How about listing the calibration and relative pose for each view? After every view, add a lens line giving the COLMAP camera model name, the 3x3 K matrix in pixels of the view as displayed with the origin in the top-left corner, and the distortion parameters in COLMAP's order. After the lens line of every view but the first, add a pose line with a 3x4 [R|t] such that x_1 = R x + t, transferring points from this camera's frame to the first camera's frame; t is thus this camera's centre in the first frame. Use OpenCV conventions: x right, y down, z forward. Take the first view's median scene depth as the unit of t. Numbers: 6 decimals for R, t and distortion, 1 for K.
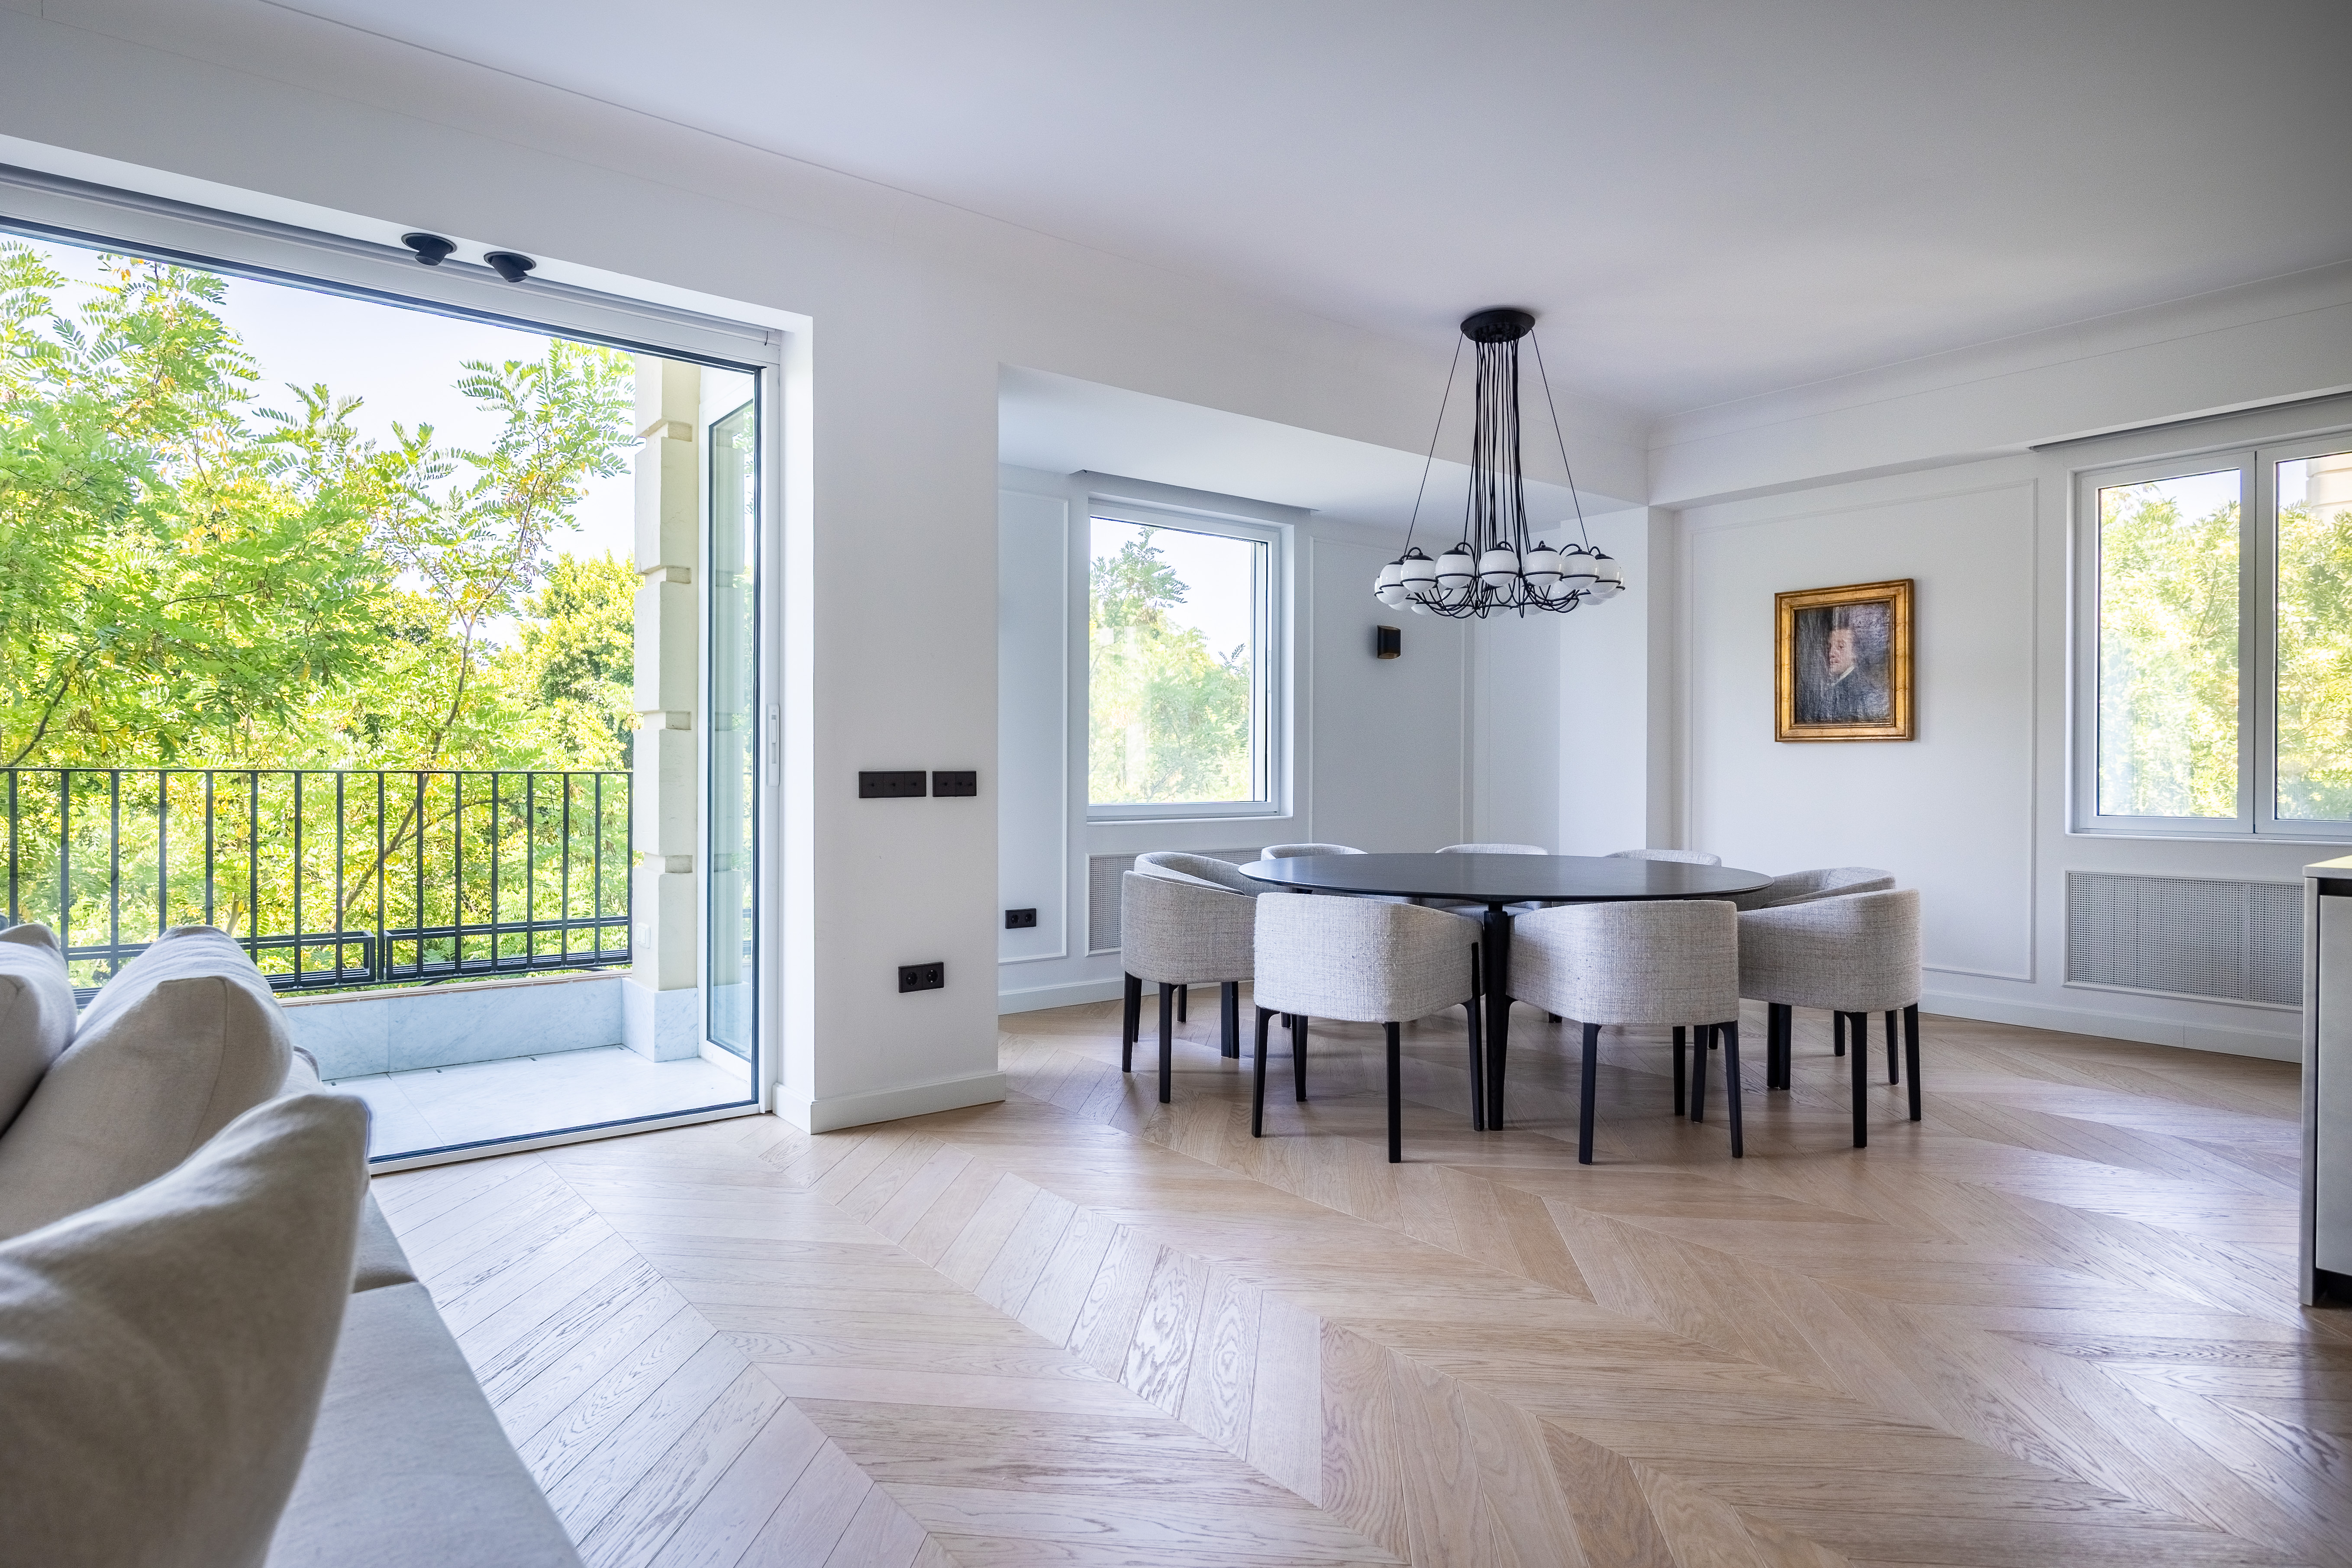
lens RADIAL K [[1301.8, 0, 1144.6], [0, 1301.8, 771.2], [0, 0, 1]] dist [-0.005139, -0.003965]
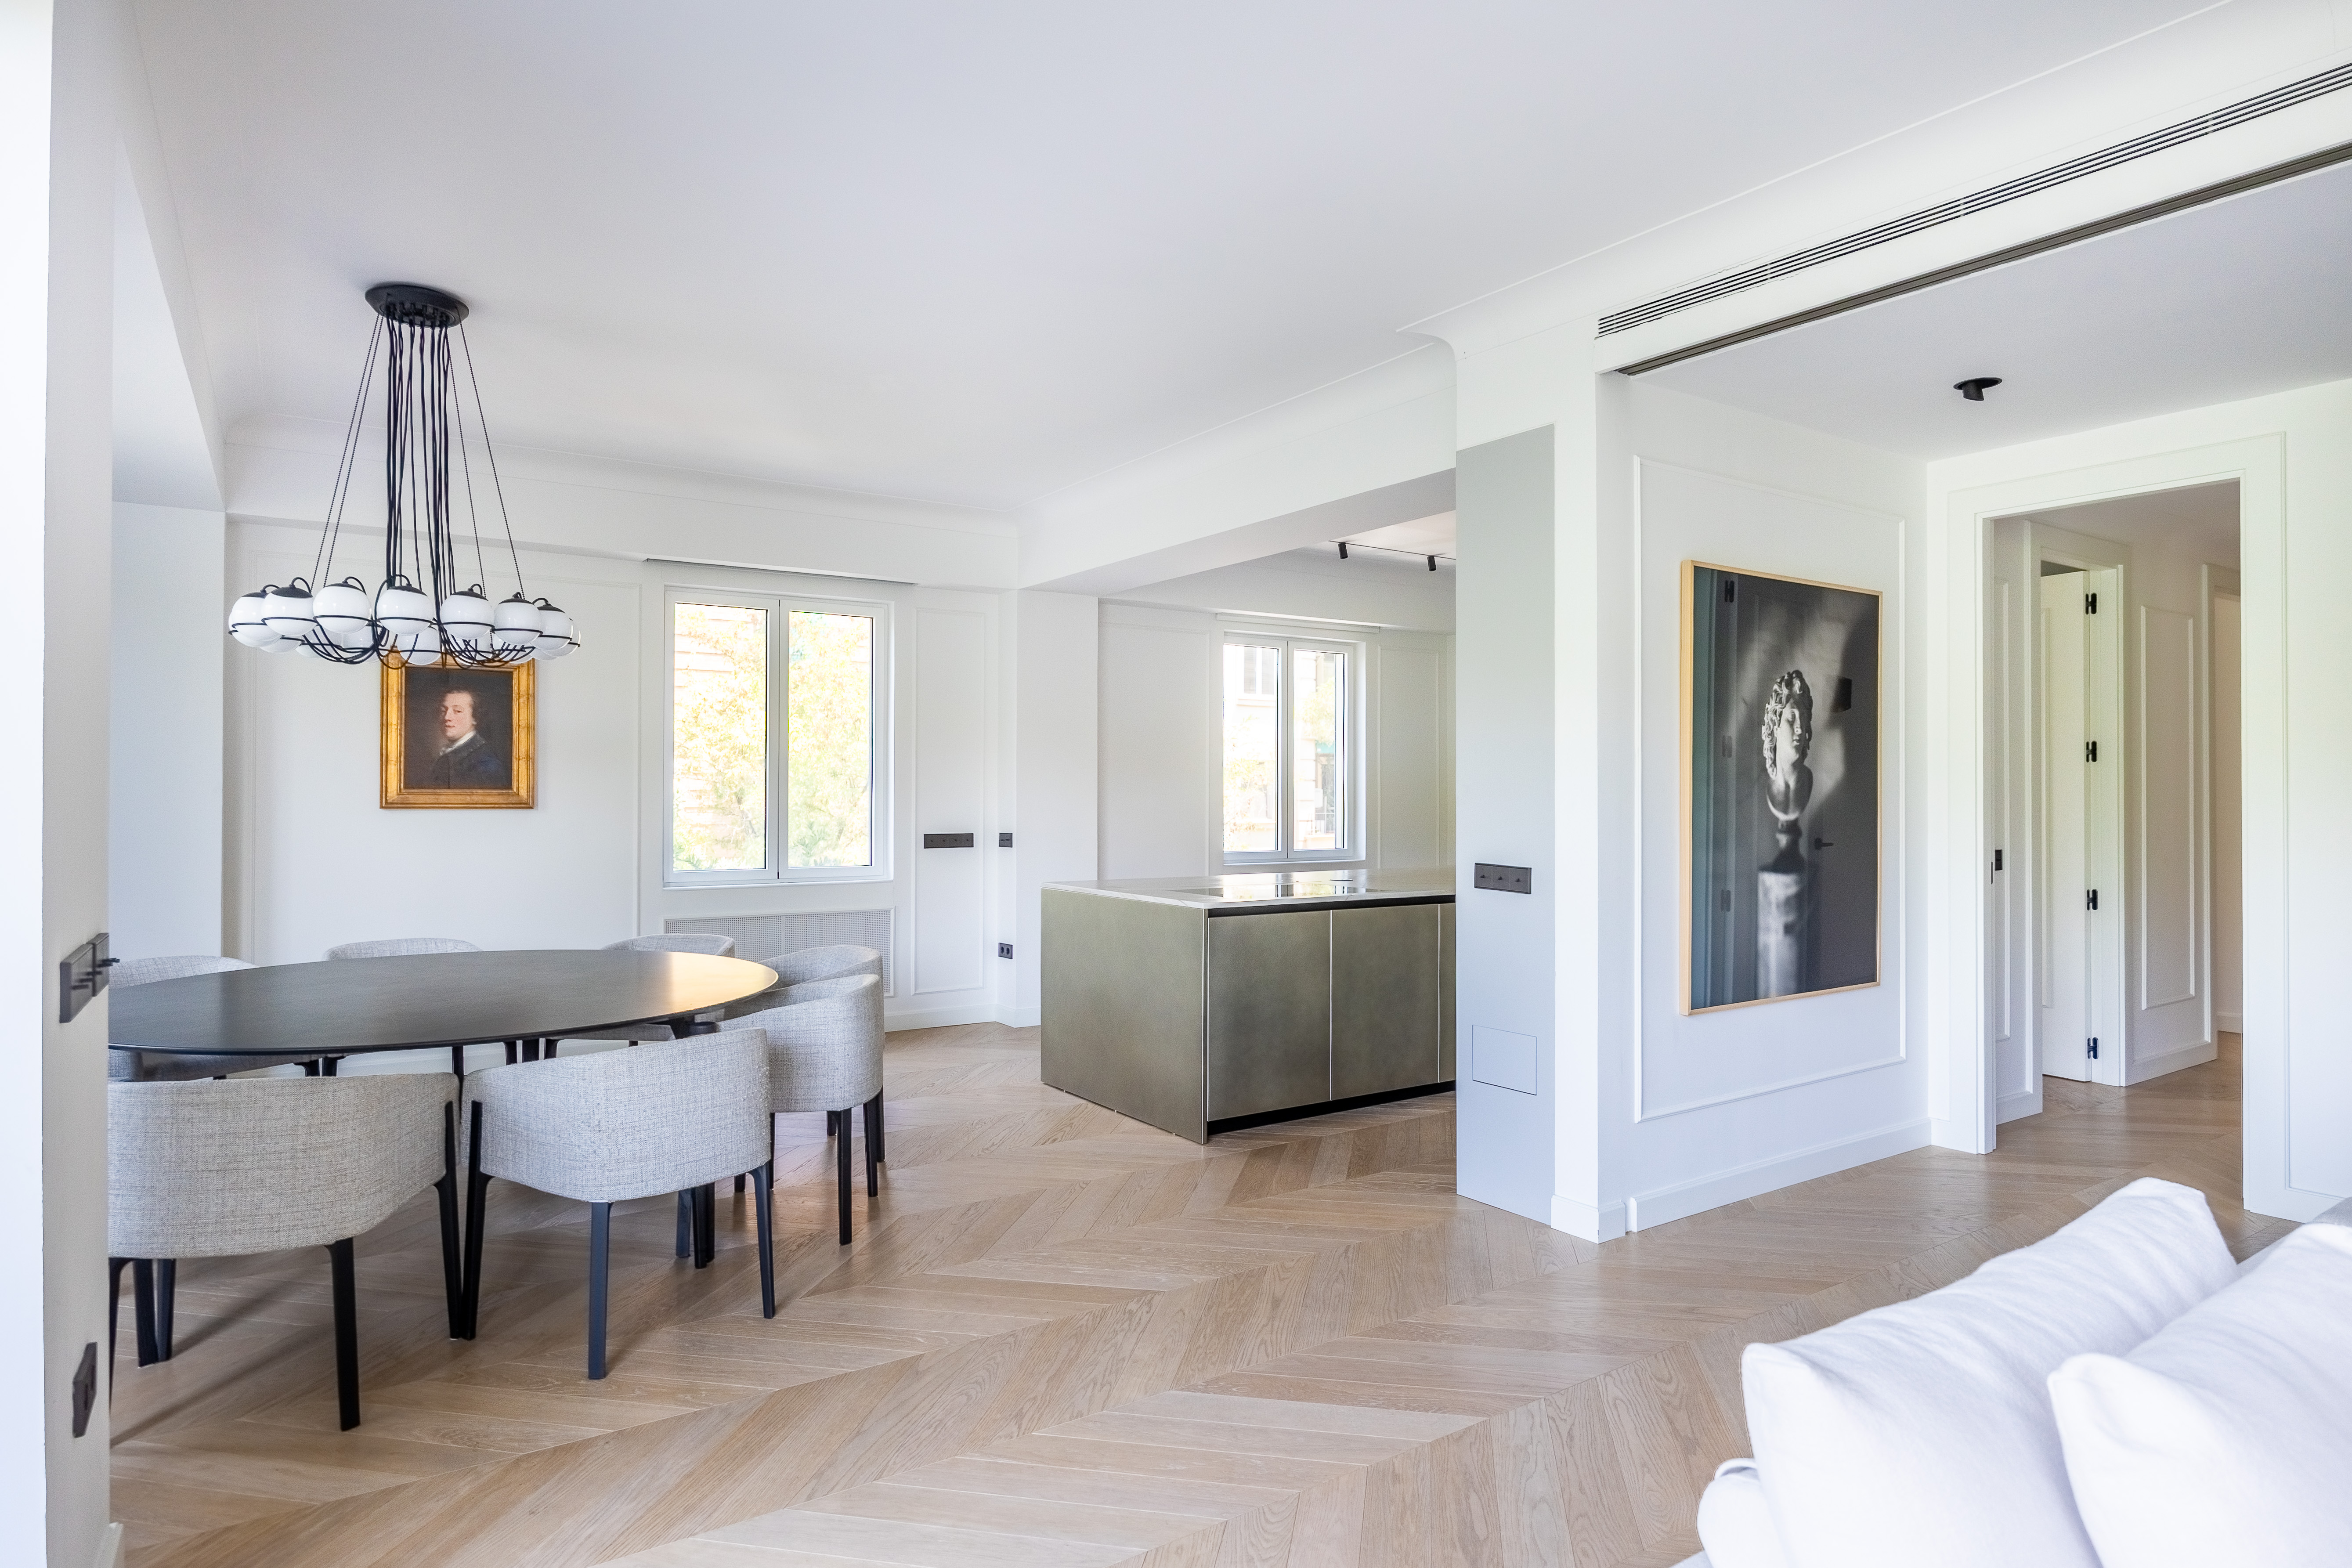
lens RADIAL K [[1301.8, 0, 1169.9], [0, 1301.8, 775.9], [0, 0, 1]] dist [-0.005139, -0.003965]
pose [[0.063390, 0.008409, 0.997953, -0.491174], [0.000885, 0.999964, -0.008482, -0.046341], [-0.997988, 0.001421, 0.063380, 0.482048]]
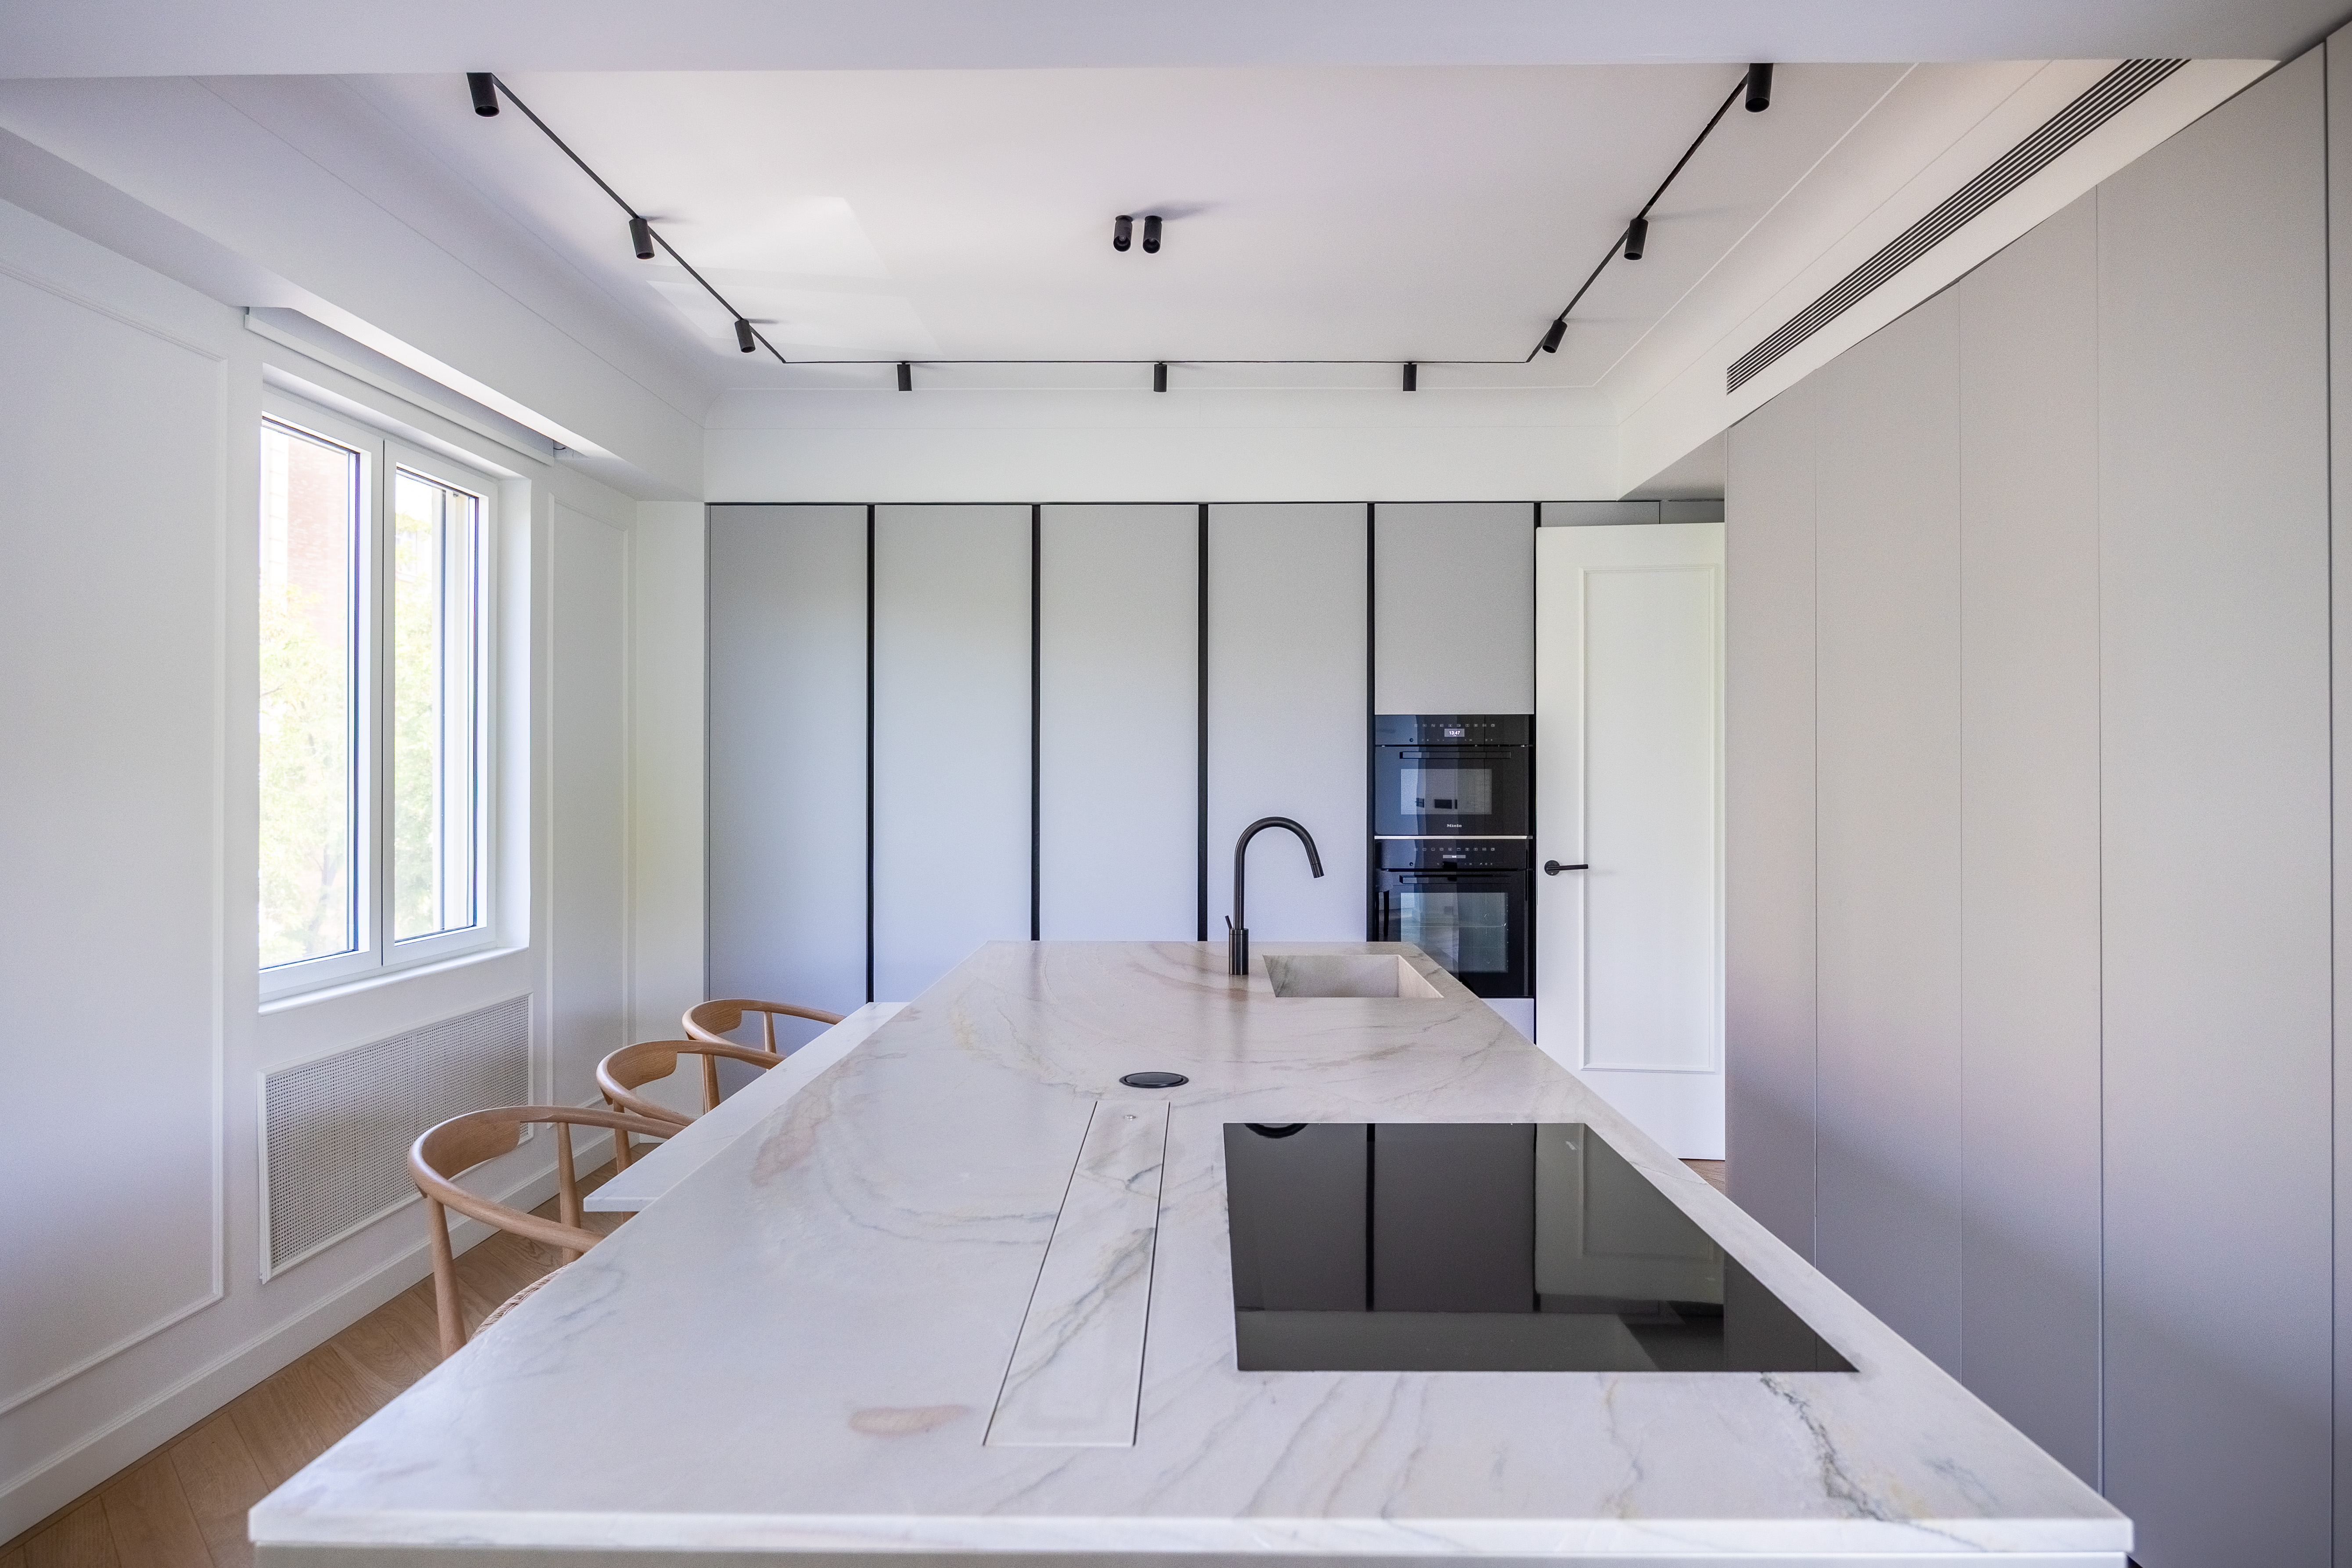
lens RADIAL K [[1301.9, 0, 1187.5], [0, 1301.9, 768.5], [0, 0, 1]] dist [-0.005139, -0.003965]
pose [[-0.783767, -0.004152, 0.621042, 0.457773], [-0.003012, 0.999991, 0.002885, -0.063587], [-0.621048, 0.000390, -0.783772, 0.719666]]
